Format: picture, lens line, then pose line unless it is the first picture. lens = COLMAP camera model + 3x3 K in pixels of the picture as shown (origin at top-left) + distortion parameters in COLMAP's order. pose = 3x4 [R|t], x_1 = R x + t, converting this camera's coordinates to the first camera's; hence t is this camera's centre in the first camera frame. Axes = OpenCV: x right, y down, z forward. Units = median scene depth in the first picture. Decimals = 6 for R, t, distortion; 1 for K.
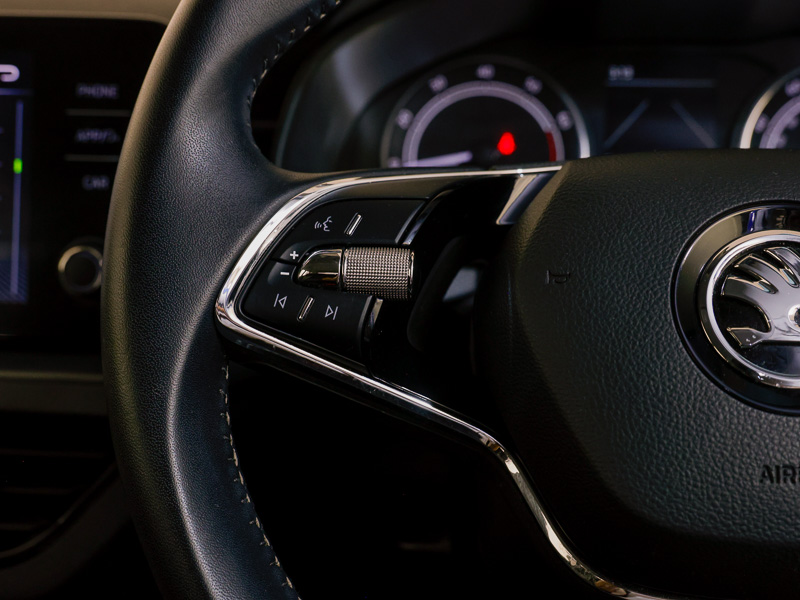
lens RADIAL K [[1160.7, 0, 400.0], [0, 1160.7, 300.0], [0, 0, 1]] dist [-0.001594, -0.036243]
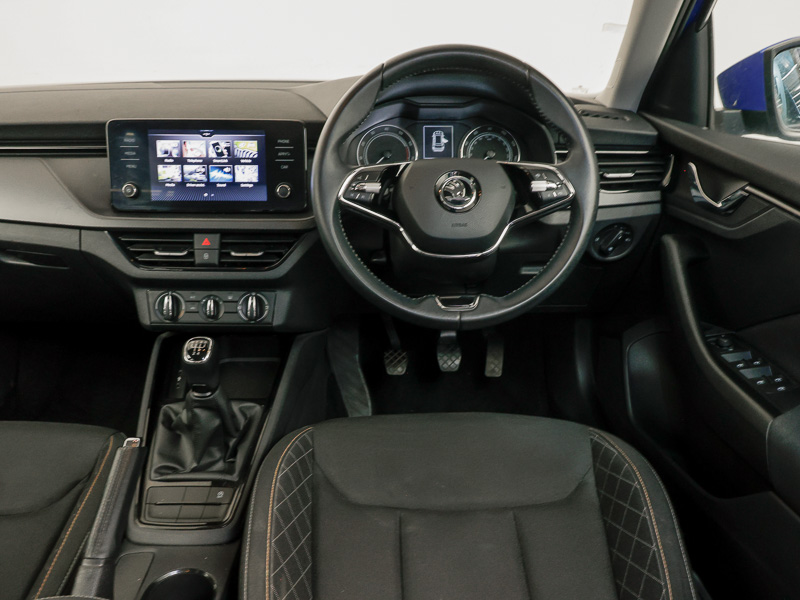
lens RADIAL K [[606.9, 0, 400.0], [0, 606.9, 300.0], [0, 0, 1]] dist [-0.000206, 0.001330]
pose [[0.991772, -0.050868, 0.117474, -0.213624], [0.033198, 0.988468, 0.147749, 0.062537], [-0.123635, -0.142634, 0.982023, -1.434221]]
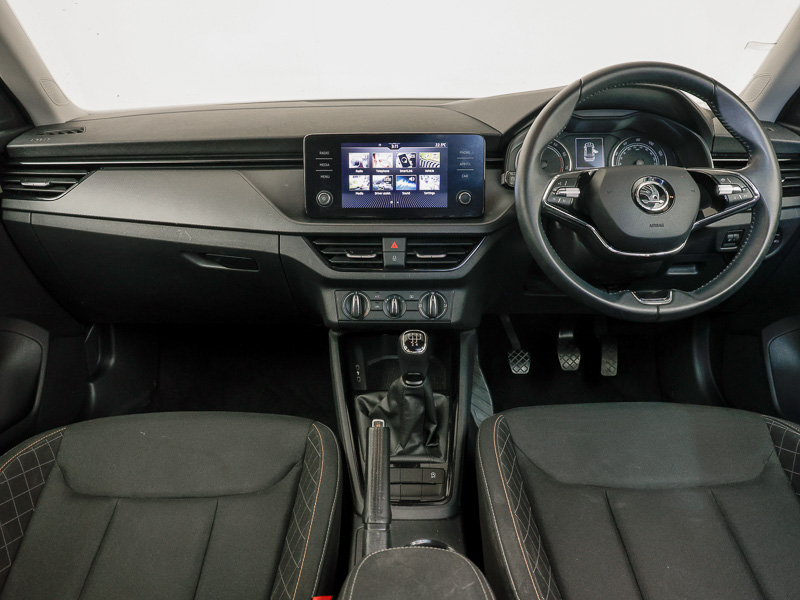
lens RADIAL K [[596.1, 0, 400.0], [0, 596.1, 300.0], [0, 0, 1]] dist [0.000914, 0.000710]
pose [[0.993714, -0.053911, 0.098112, -1.029820], [0.041701, 0.991593, 0.122494, 0.088942], [-0.103891, -0.117633, 0.987608, -1.524948]]
